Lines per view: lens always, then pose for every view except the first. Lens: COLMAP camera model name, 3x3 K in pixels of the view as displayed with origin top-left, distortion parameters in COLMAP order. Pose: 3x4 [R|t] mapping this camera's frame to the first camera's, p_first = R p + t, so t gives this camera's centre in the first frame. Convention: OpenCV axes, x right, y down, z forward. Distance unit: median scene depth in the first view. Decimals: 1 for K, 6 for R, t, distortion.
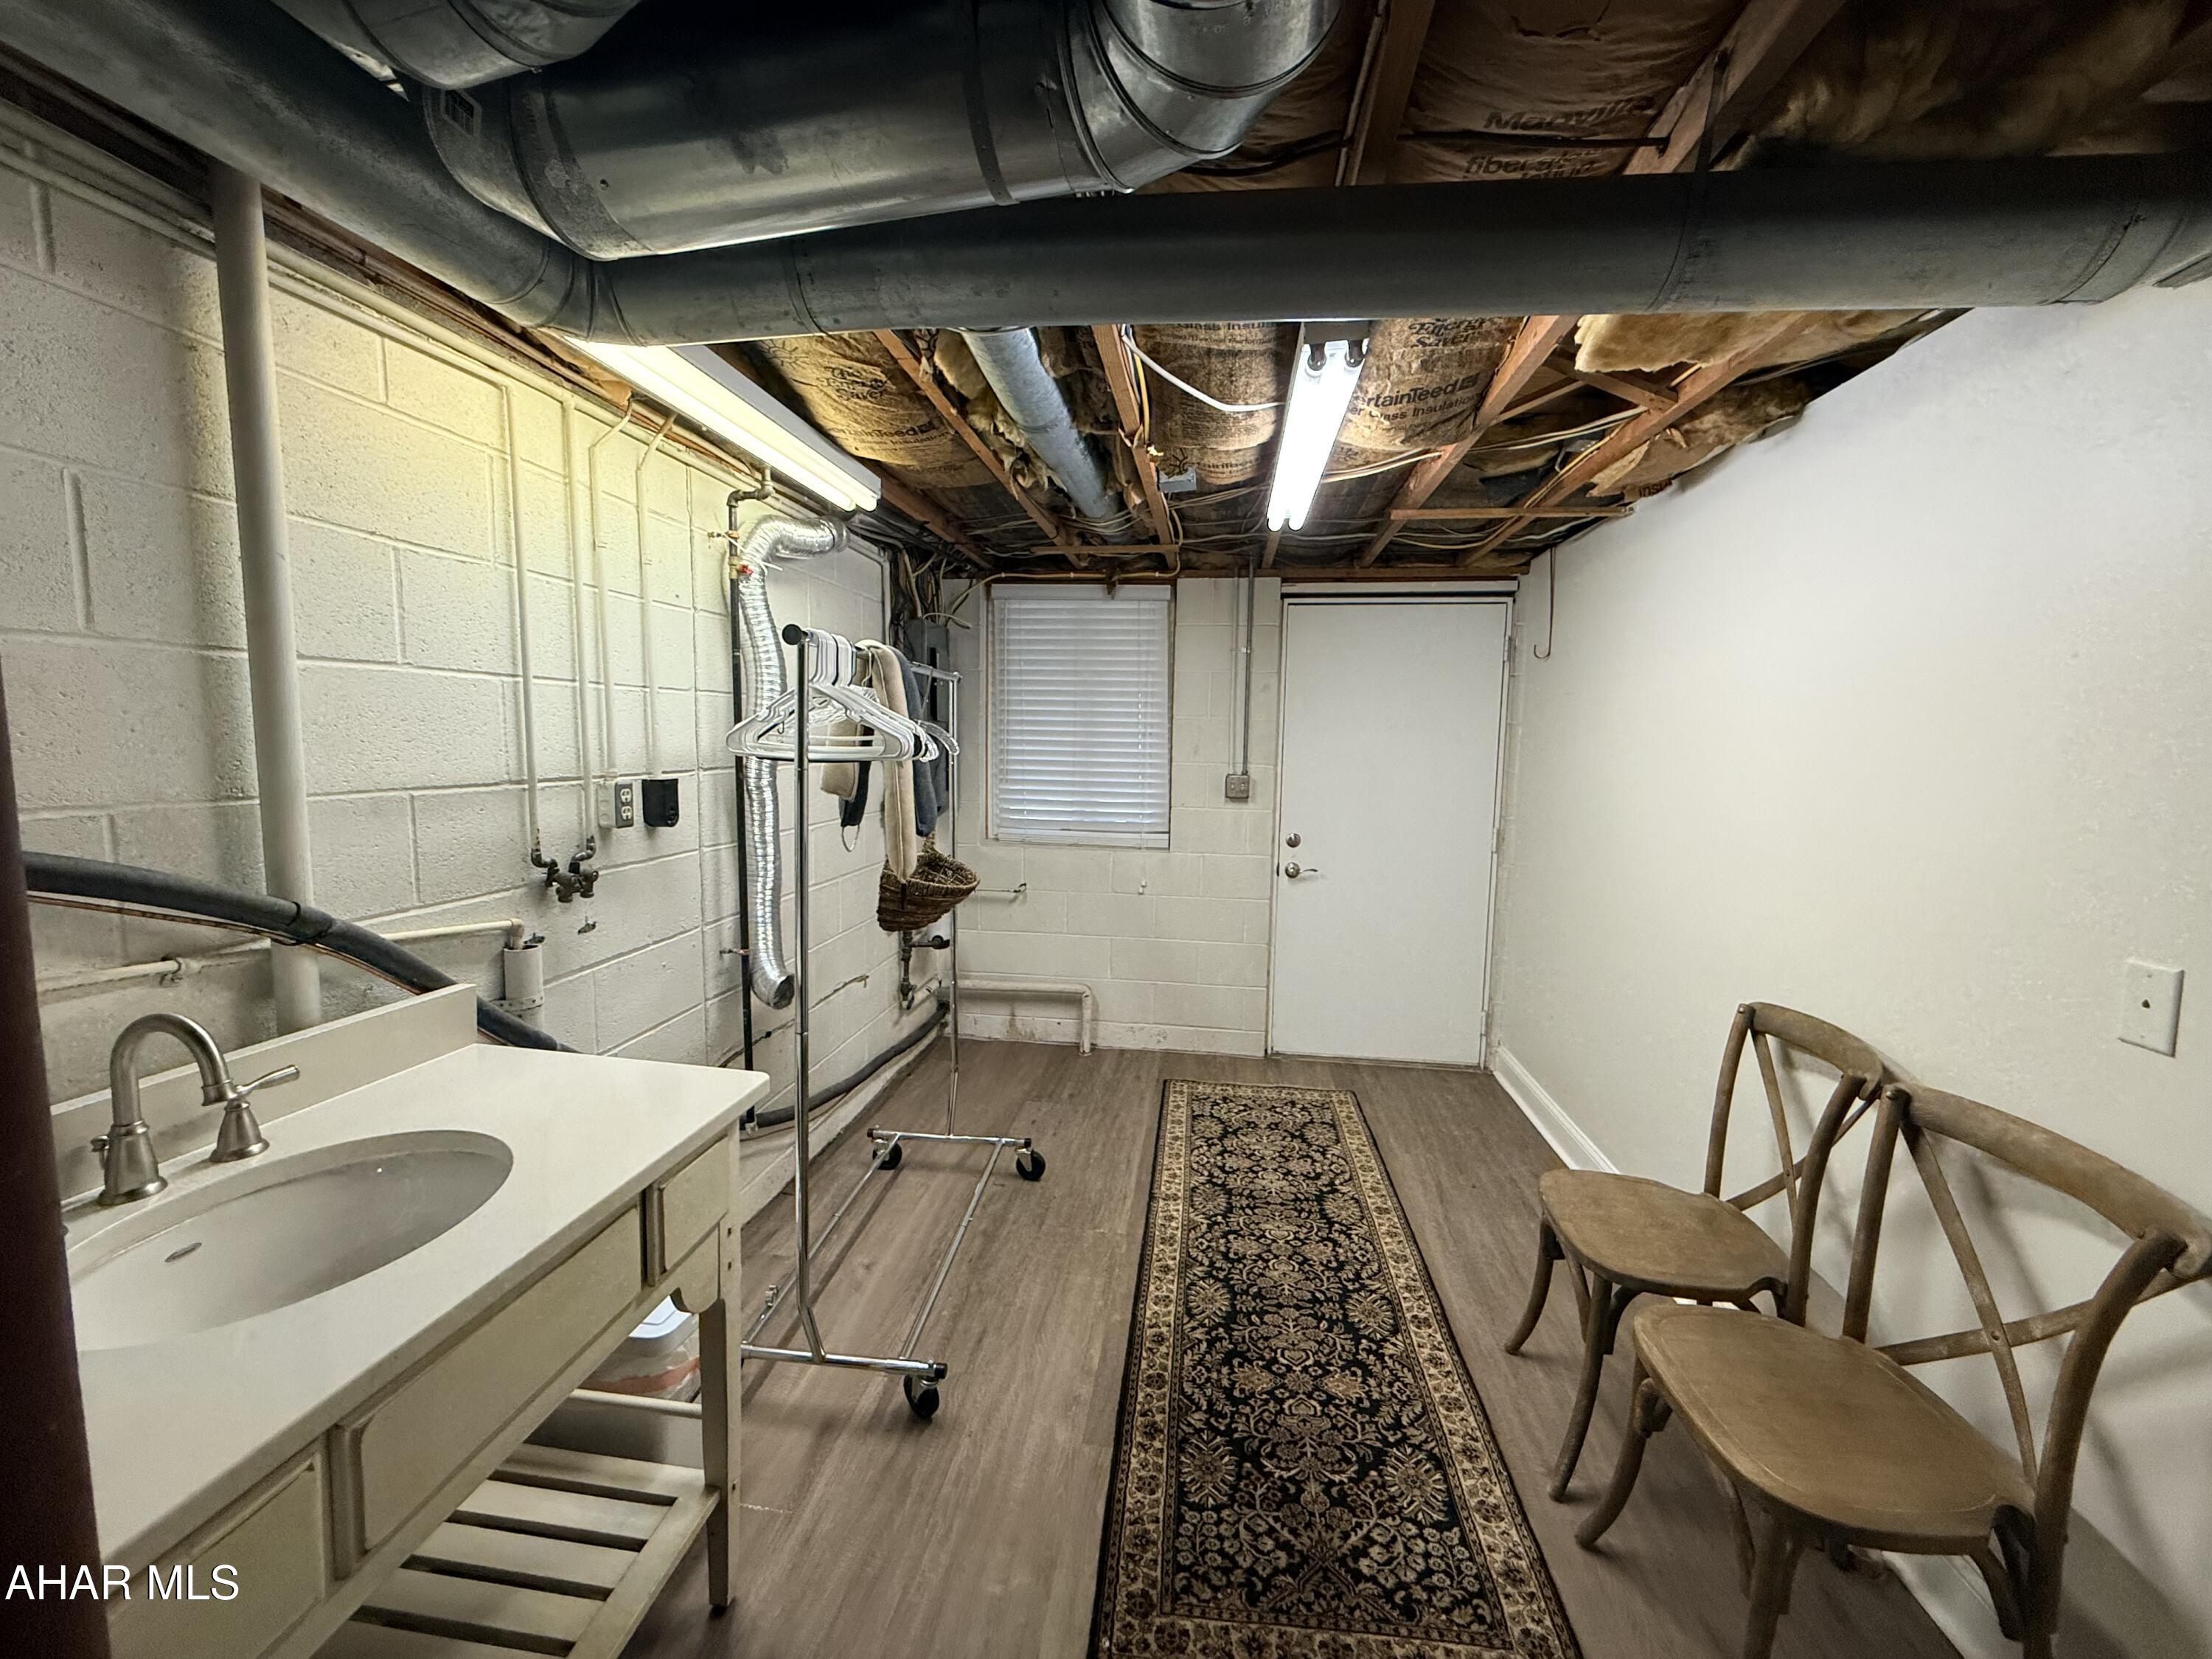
lens RADIAL K [[877.4, 0, 1101.2], [0, 877.4, 828.6], [0, 0, 1]] dist [-0.001243, 0.000361]
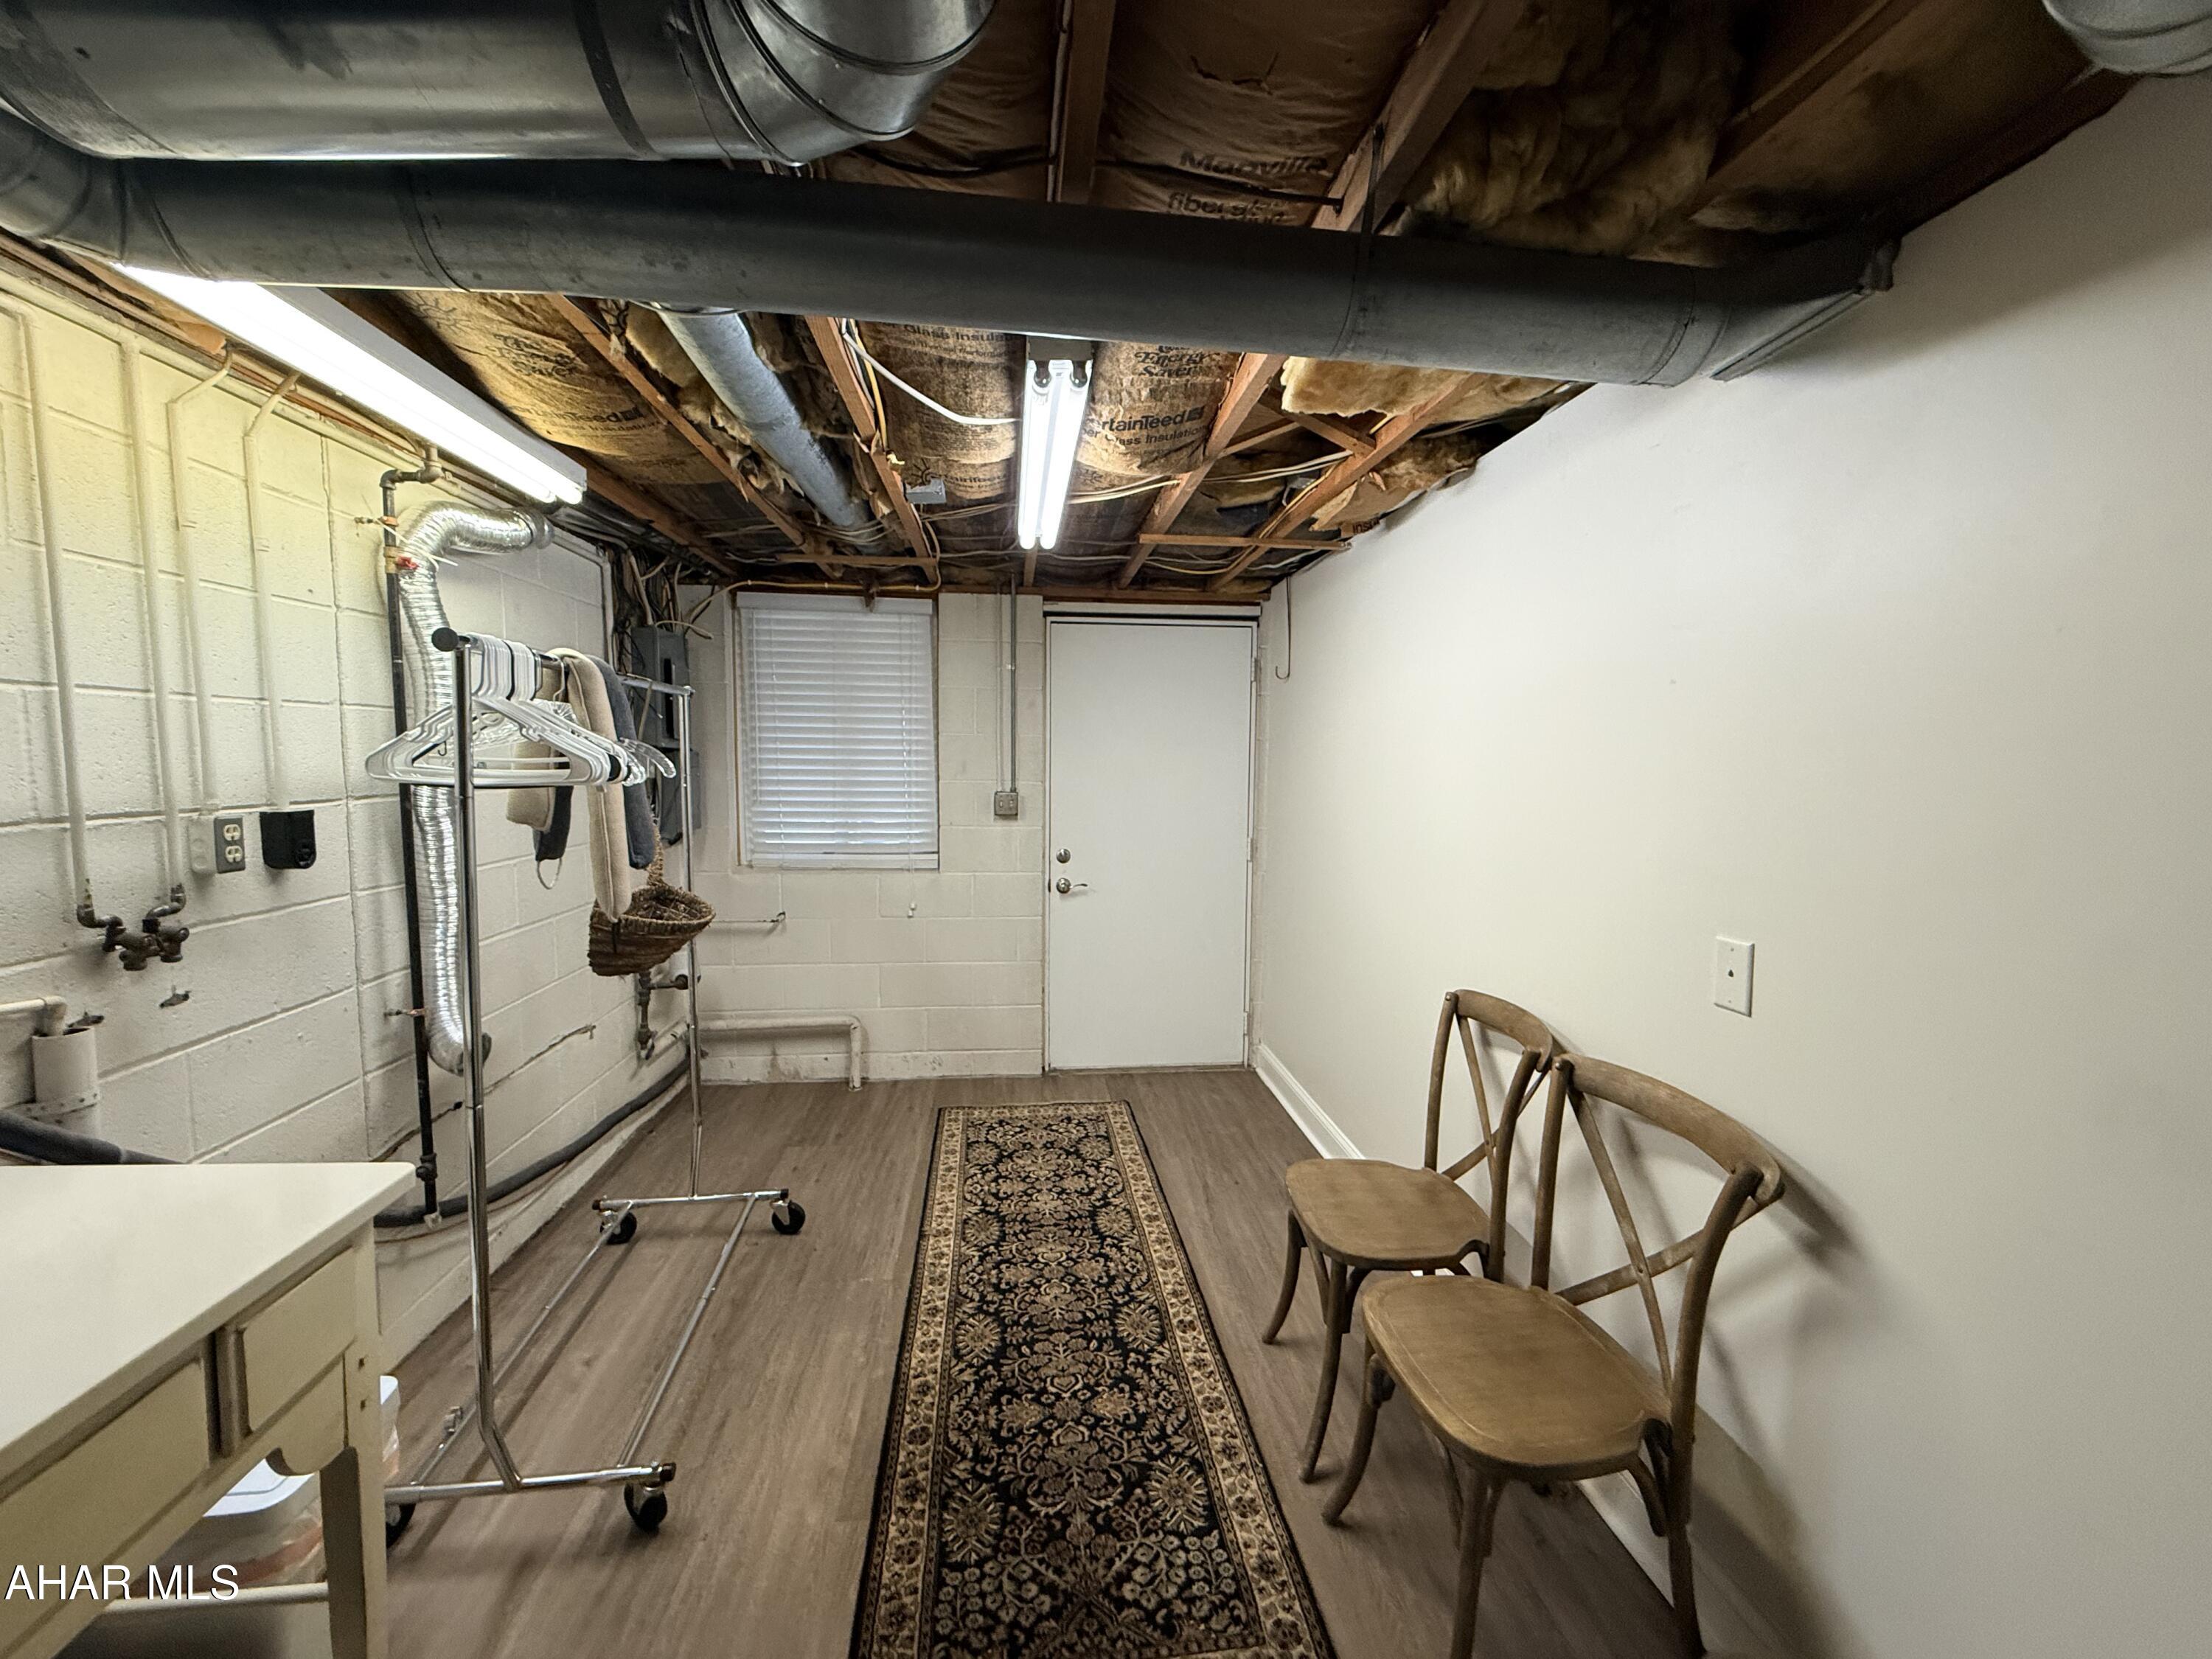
lens RADIAL K [[877.4, 0, 1101.2], [0, 877.4, 828.6], [0, 0, 1]] dist [-0.001243, 0.000361]
pose [[0.971404, -0.027223, 0.235866, 0.047308], [0.031567, 0.999394, -0.014662, -0.003983], [-0.235324, 0.021688, 0.971675, 0.021110]]
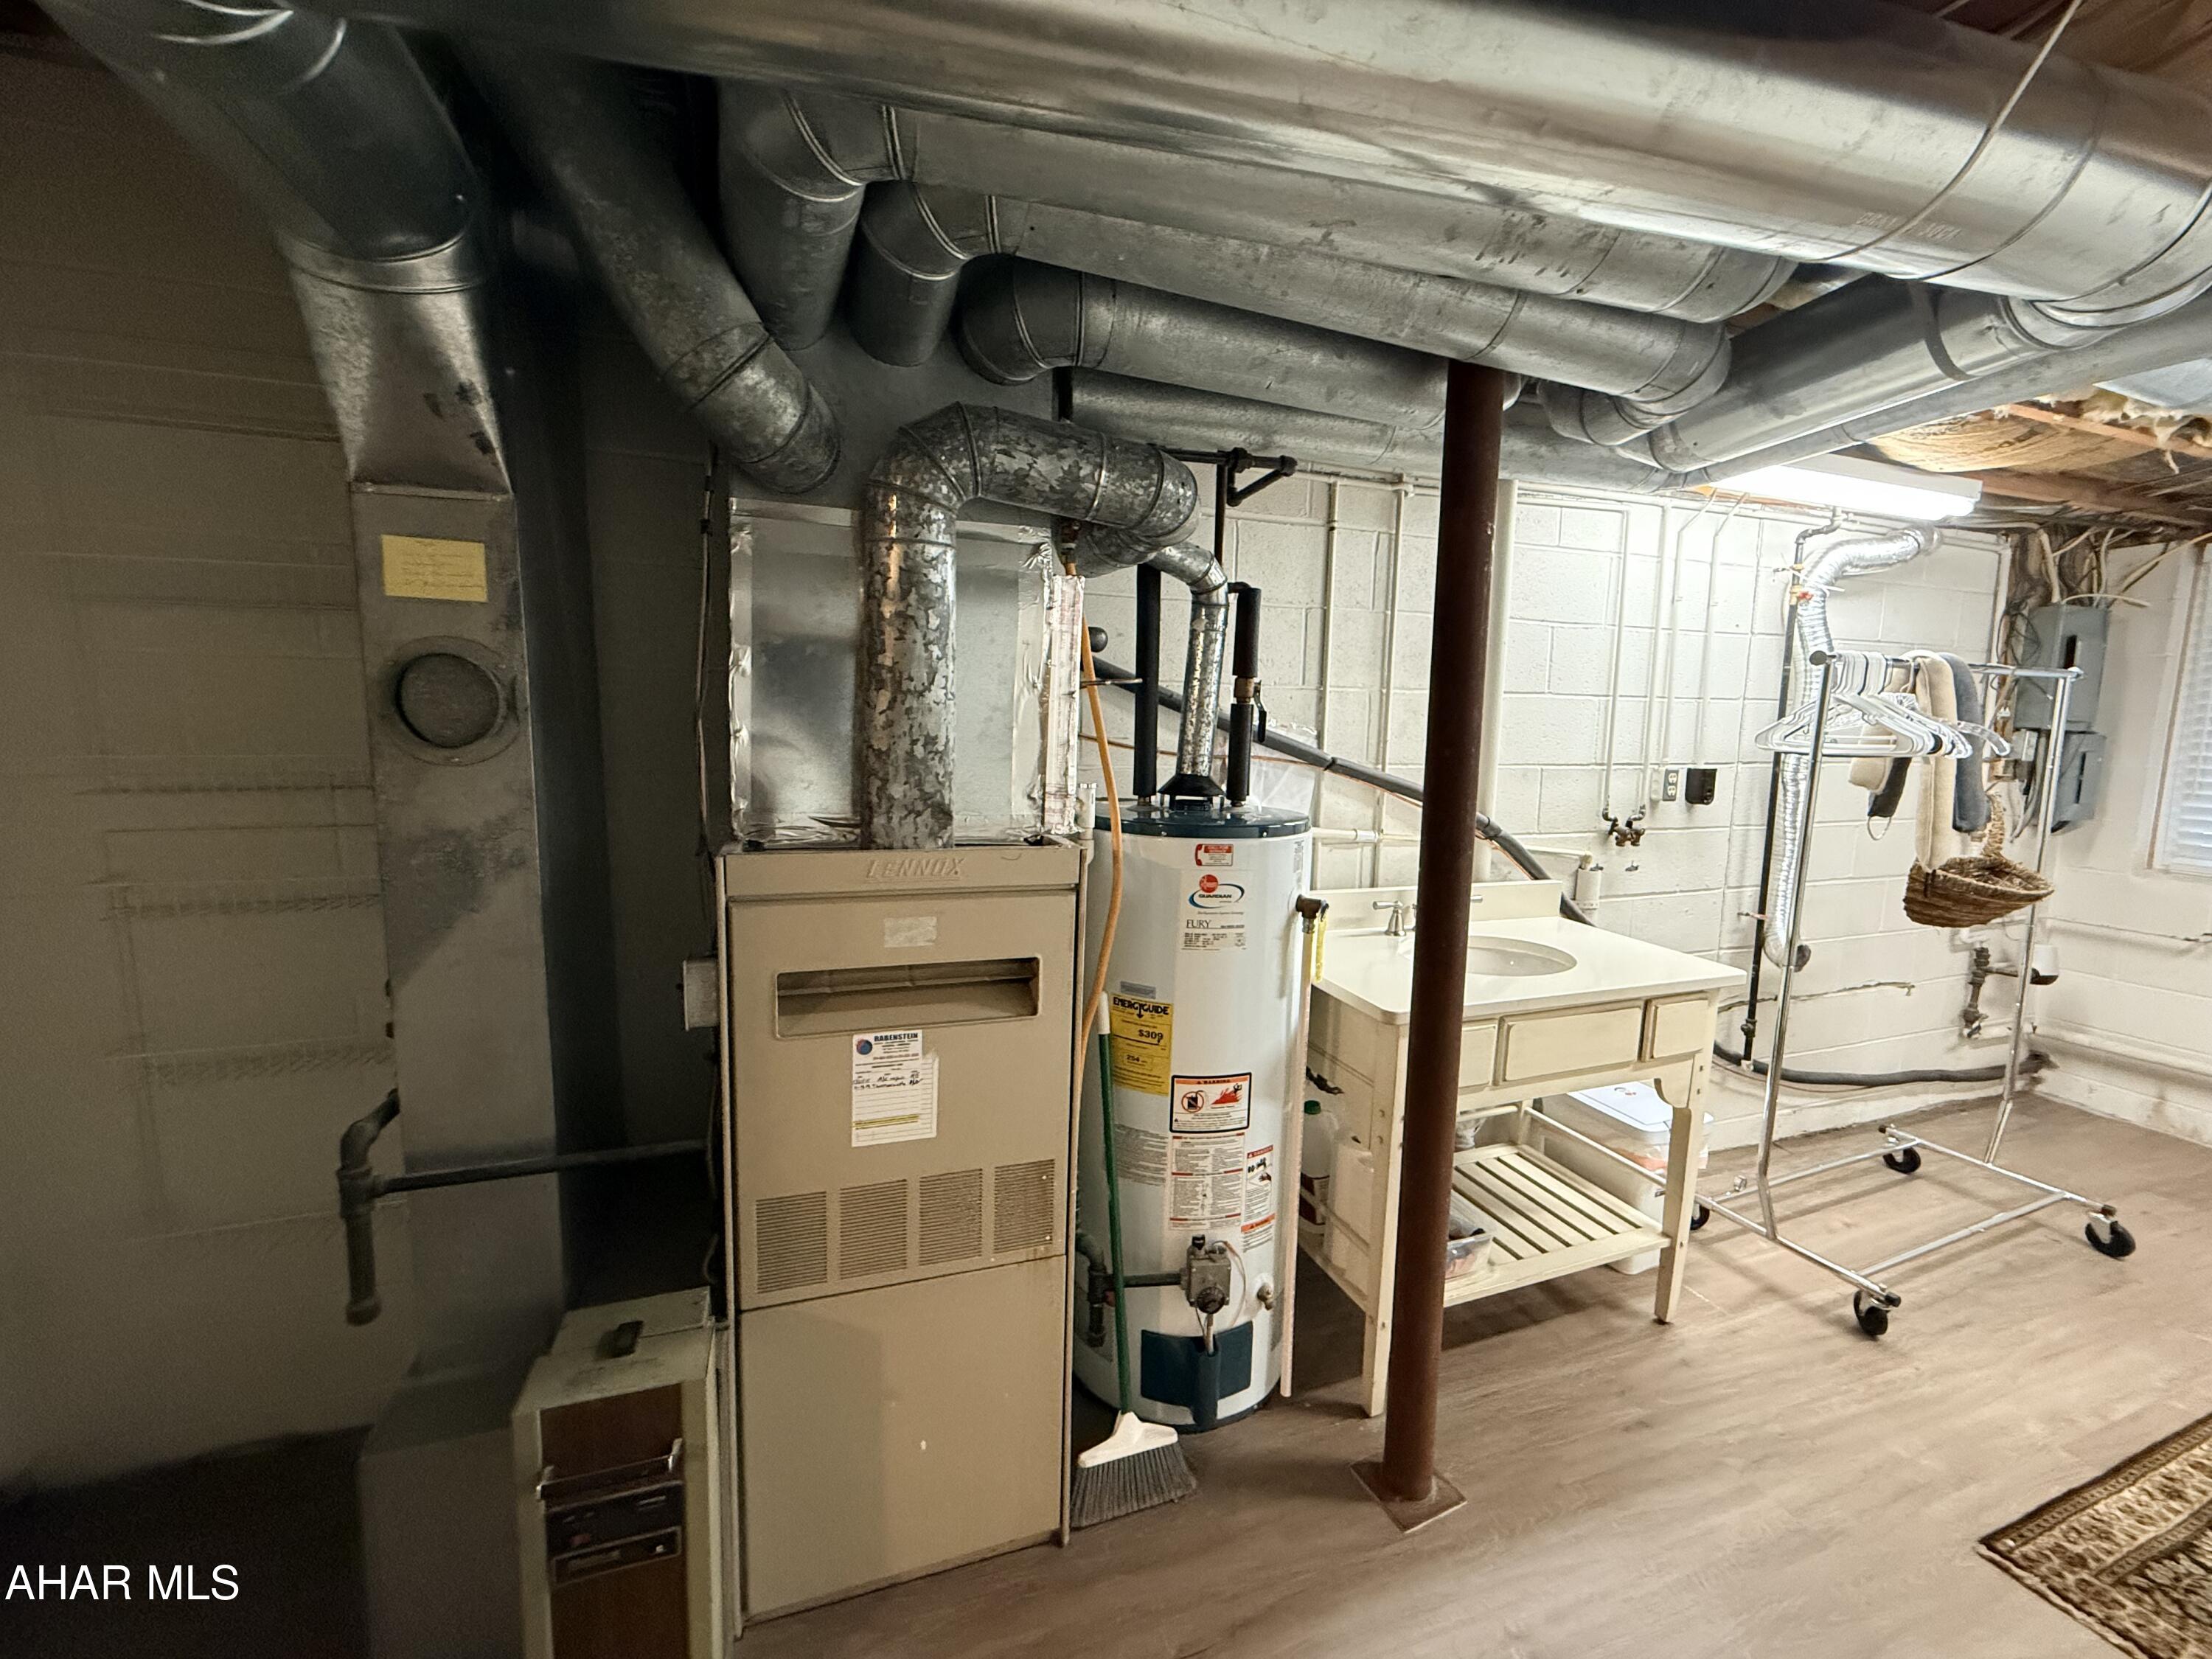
lens RADIAL K [[880.9, 0, 1098.3], [0, 880.9, 826.4], [0, 0, 1]] dist [0.000366, -0.000037]
pose [[0.464488, 0.095987, -0.880362, 0.259581], [-0.099579, 0.993465, 0.055780, 0.049116], [0.879963, 0.061756, 0.471011, -0.433546]]
